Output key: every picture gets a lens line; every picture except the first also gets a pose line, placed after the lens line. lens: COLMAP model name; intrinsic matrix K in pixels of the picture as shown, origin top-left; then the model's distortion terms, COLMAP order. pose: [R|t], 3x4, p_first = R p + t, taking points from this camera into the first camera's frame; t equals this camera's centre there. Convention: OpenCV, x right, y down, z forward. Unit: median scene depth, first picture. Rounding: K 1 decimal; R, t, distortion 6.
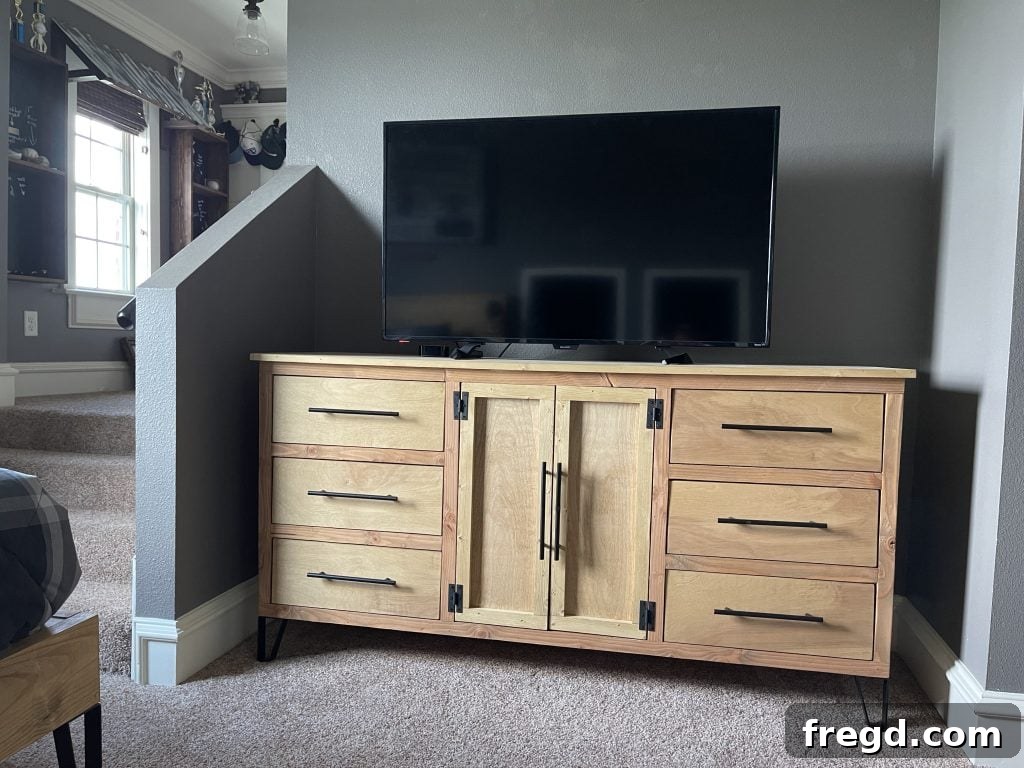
lens RADIAL K [[778.4, 0, 513.6], [0, 778.4, 388.3], [0, 0, 1]] dist [0.049462, -0.058535]
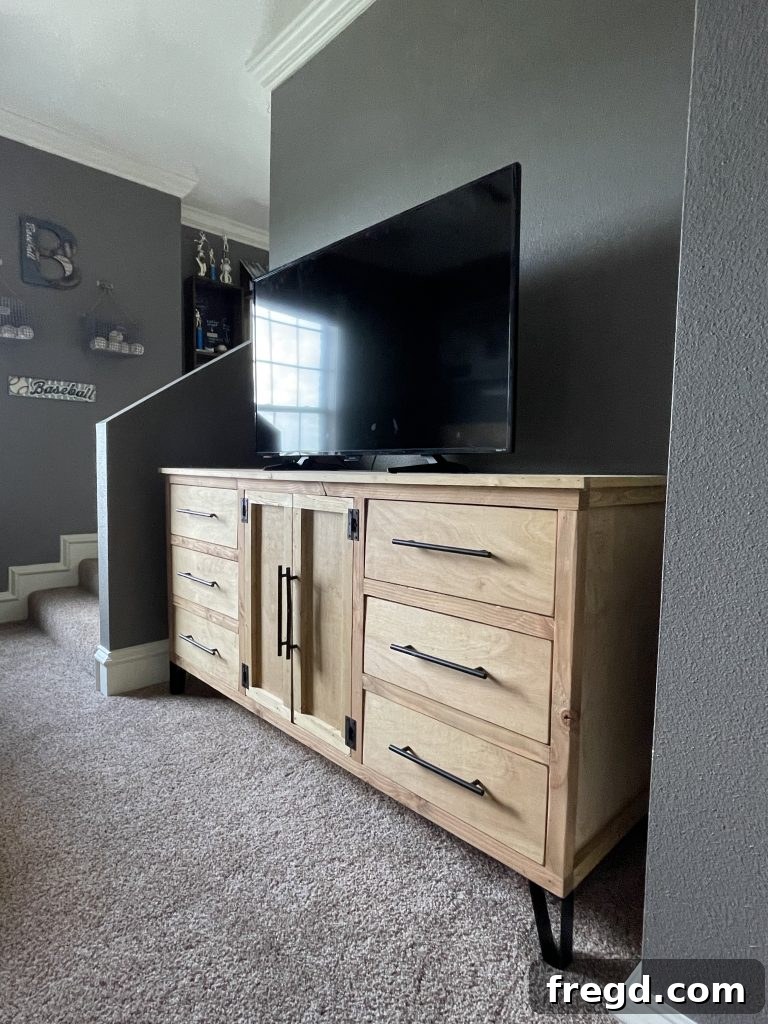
lens RADIAL K [[571.9, 0, 373.0], [0, 571.9, 505.0], [0, 0, 1]] dist [0.003592, -0.005092]
pose [[0.810573, 0.024549, -0.585123, 0.587933], [-0.021722, 0.999694, 0.011851, -0.000020], [0.585235, 0.003104, 0.810858, 0.431203]]
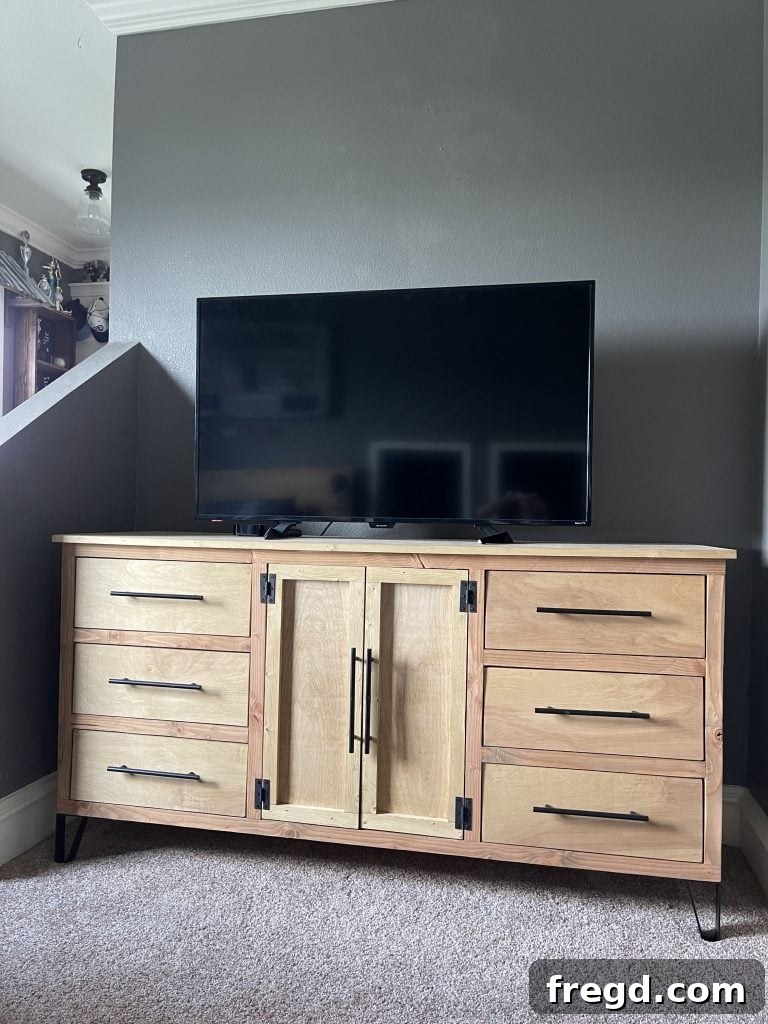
lens RADIAL K [[778.4, 0, 379.4], [0, 778.4, 510.6], [0, 0, 1]] dist [0.049462, -0.058535]
pose [[0.999961, -0.005745, -0.006705, 0.076947], [0.005317, 0.998047, -0.062240, -0.012811], [0.007050, 0.062202, 0.998039, 0.040428]]
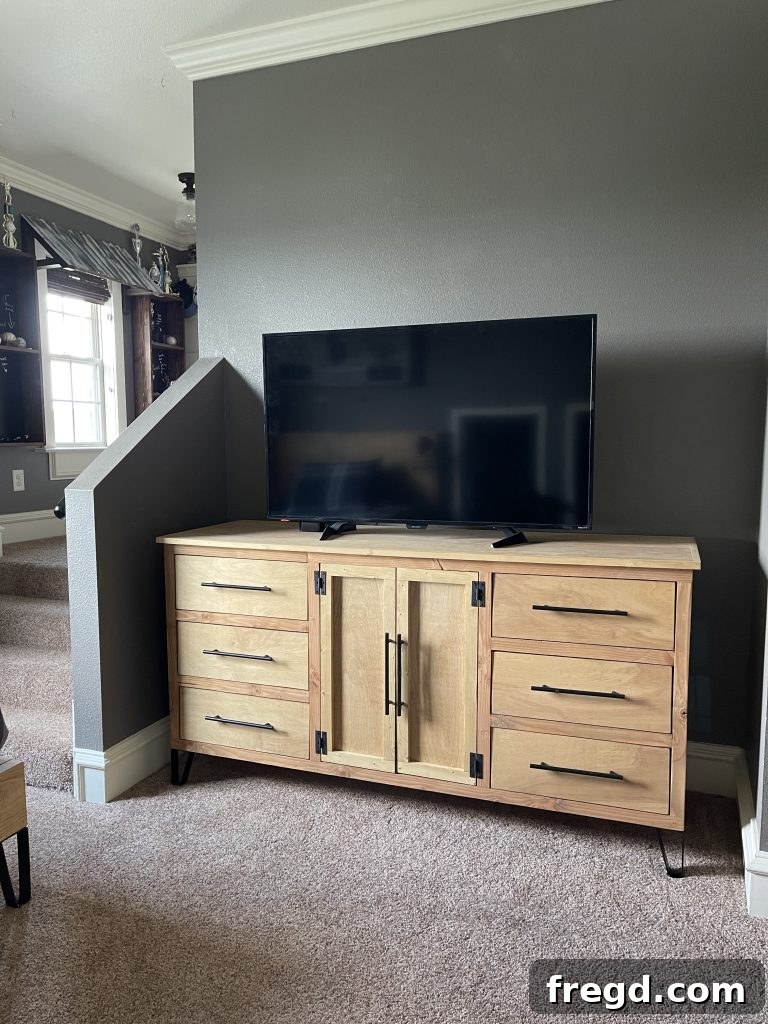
lens RADIAL K [[778.4, 0, 379.6], [0, 778.4, 515.1], [0, 0, 1]] dist [0.049462, -0.058535]
pose [[0.986458, -0.012161, -0.163565, 0.219223], [0.019597, 0.998842, 0.043929, -0.132801], [0.162841, -0.046540, 0.985554, -0.150640]]
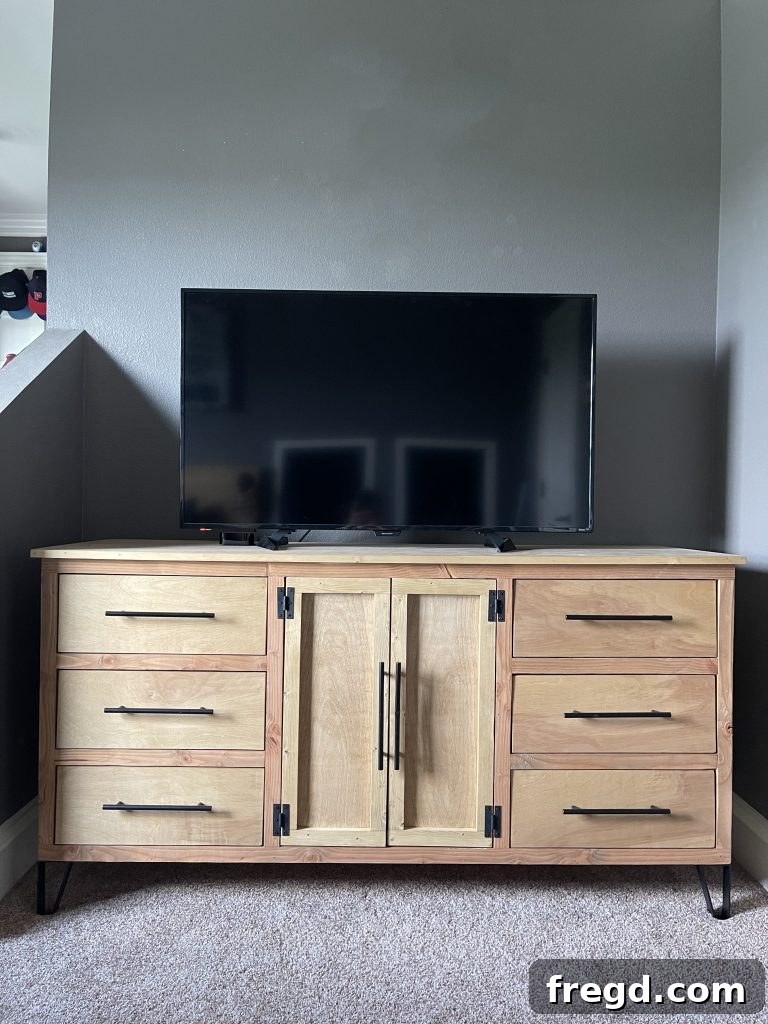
lens RADIAL K [[778.4, 0, 379.2], [0, 778.4, 509.3], [0, 0, 1]] dist [0.049462, -0.058535]
pose [[0.977204, -0.011921, 0.211966, -0.154546], [0.021839, 0.998770, -0.044507, -0.044290], [-0.211175, 0.048121, 0.976263, 0.088452]]
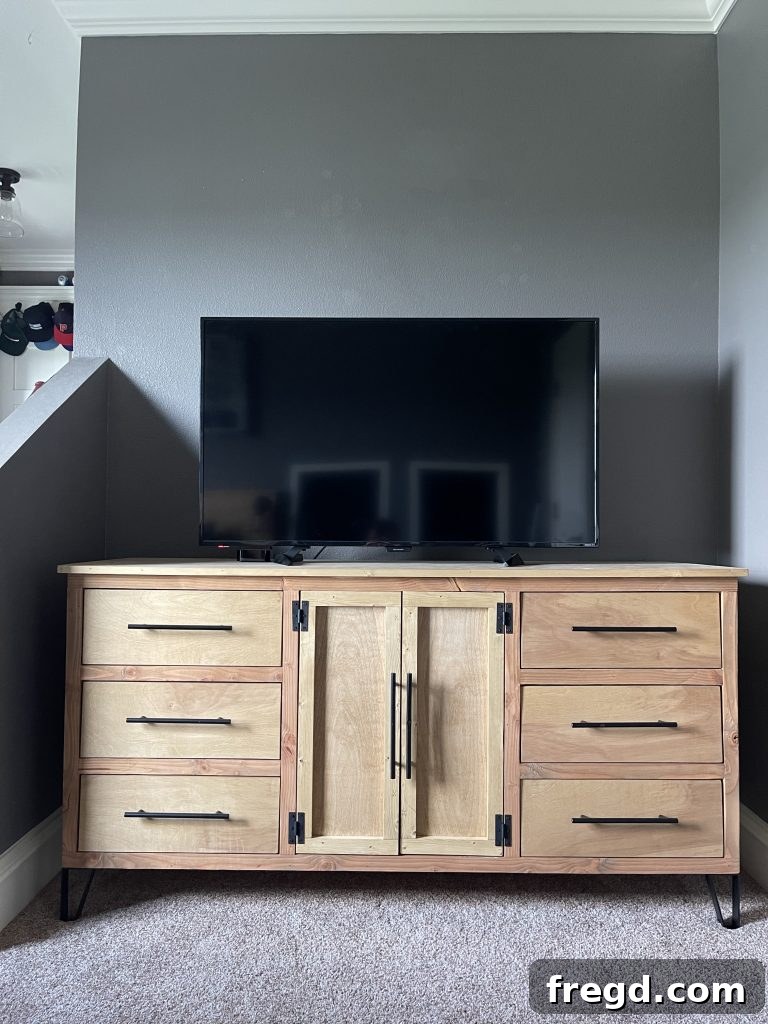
lens RADIAL K [[778.4, 0, 379.0], [0, 778.4, 508.5], [0, 0, 1]] dist [0.049462, -0.058535]
pose [[0.981711, -0.010864, 0.190068, -0.154069], [0.026612, 0.996399, -0.080504, -0.028927], [-0.188509, 0.084090, 0.978465, 0.052455]]
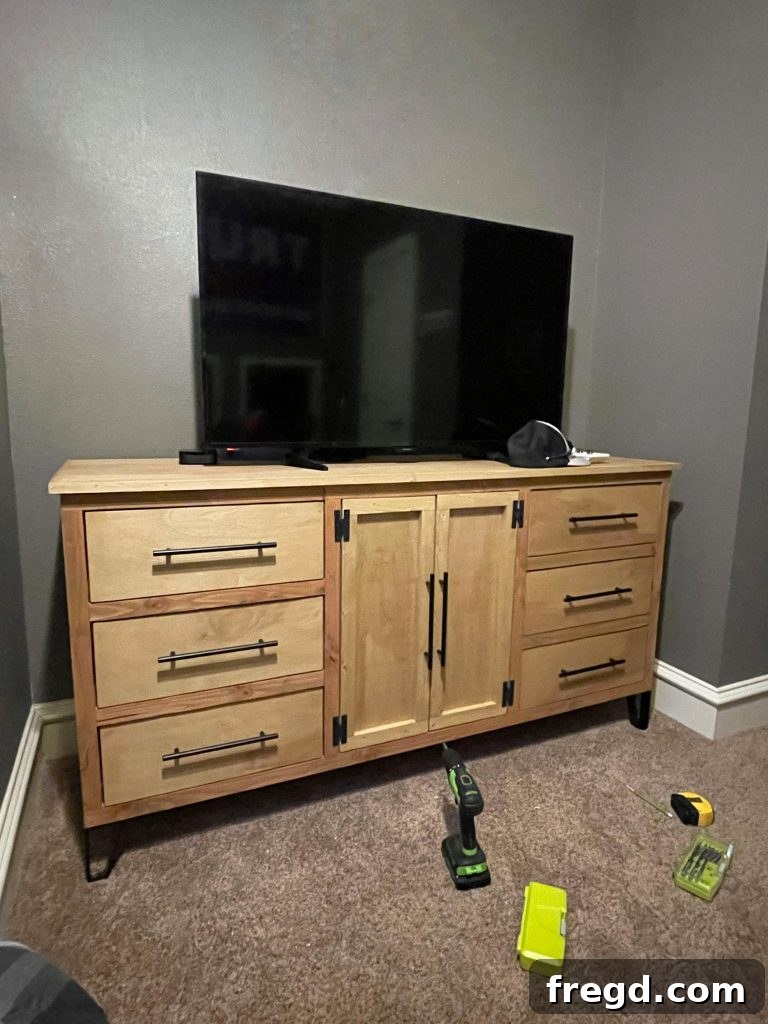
lens RADIAL K [[571.9, 0, 374.3], [0, 571.9, 503.7], [0, 0, 1]] dist [0.003592, -0.005092]
pose [[0.820229, -0.099852, 0.563253, -0.407489], [0.036898, 0.991832, 0.122097, -0.081854], [-0.570844, -0.079365, 0.817214, 0.454890]]
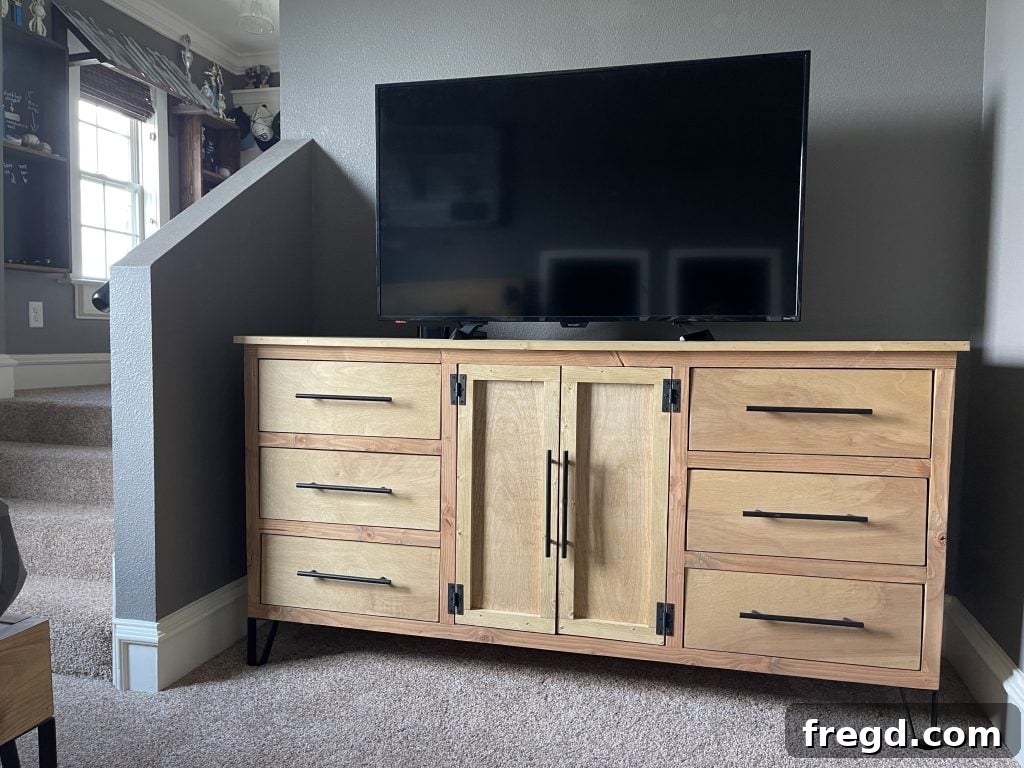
lens RADIAL K [[778.4, 0, 510.3], [0, 778.4, 388.1], [0, 0, 1]] dist [0.049462, -0.058535]
pose [[0.998967, -0.010540, -0.044199, 0.034272], [0.010926, 0.999904, 0.008519, 0.013898], [0.044105, -0.008993, 0.998986, 0.089096]]
